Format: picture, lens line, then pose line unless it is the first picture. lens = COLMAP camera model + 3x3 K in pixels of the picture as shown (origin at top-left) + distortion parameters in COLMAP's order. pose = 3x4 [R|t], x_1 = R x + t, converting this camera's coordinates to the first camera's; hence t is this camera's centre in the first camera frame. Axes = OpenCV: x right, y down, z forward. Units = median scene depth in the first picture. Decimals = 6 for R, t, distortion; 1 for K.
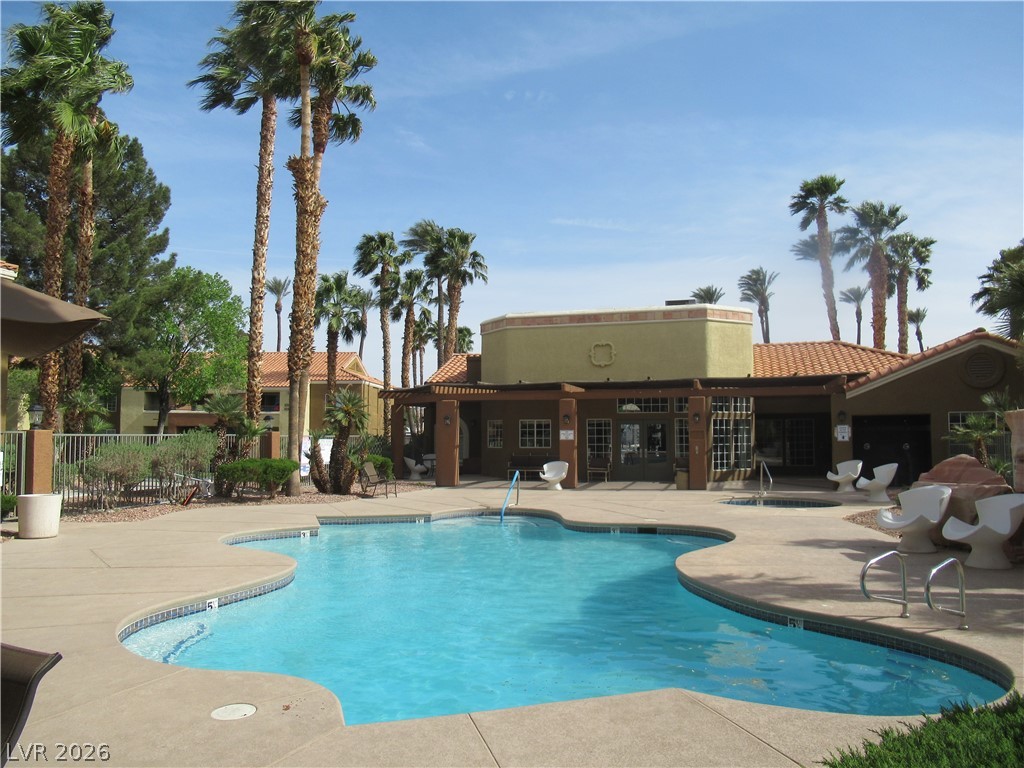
lens RADIAL K [[774.8, 0, 511.9], [0, 774.8, 386.9], [0, 0, 1]] dist [0.018102, -0.004268]
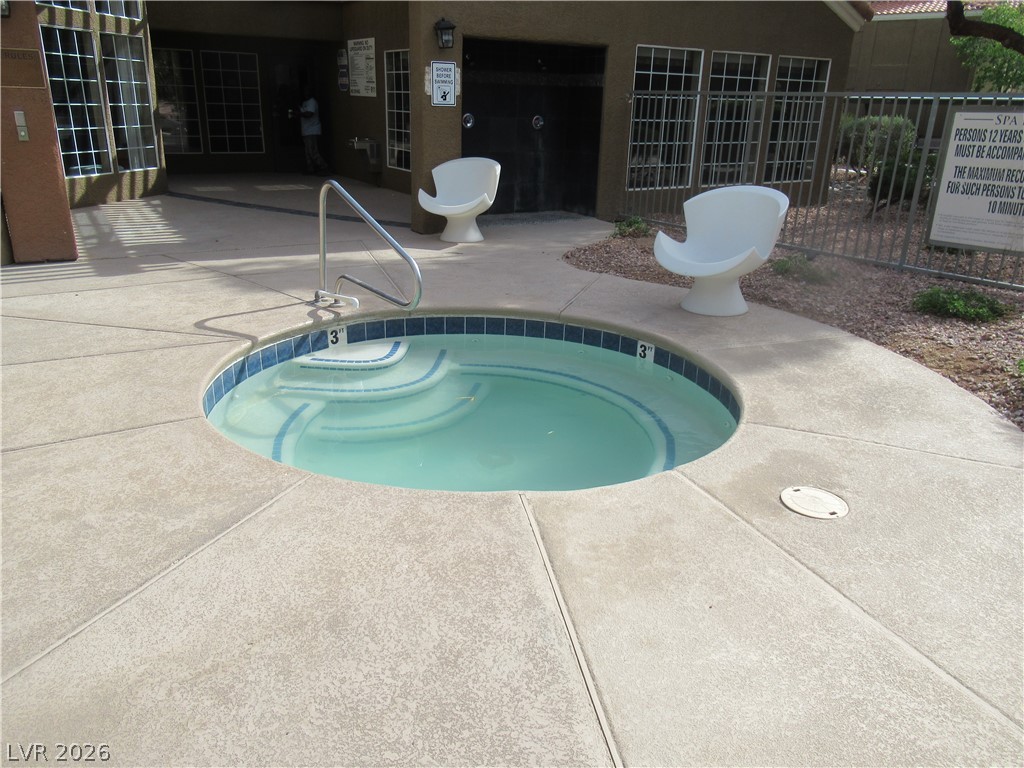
lens RADIAL K [[774.8, 0, 512.0], [0, 774.8, 386.6], [0, 0, 1]] dist [0.018102, -0.004268]
pose [[0.687220, -0.221350, 0.691905, 0.124131], [-0.079683, 0.923733, 0.374657, 0.042421], [-0.722066, -0.312605, 0.617170, 0.574139]]
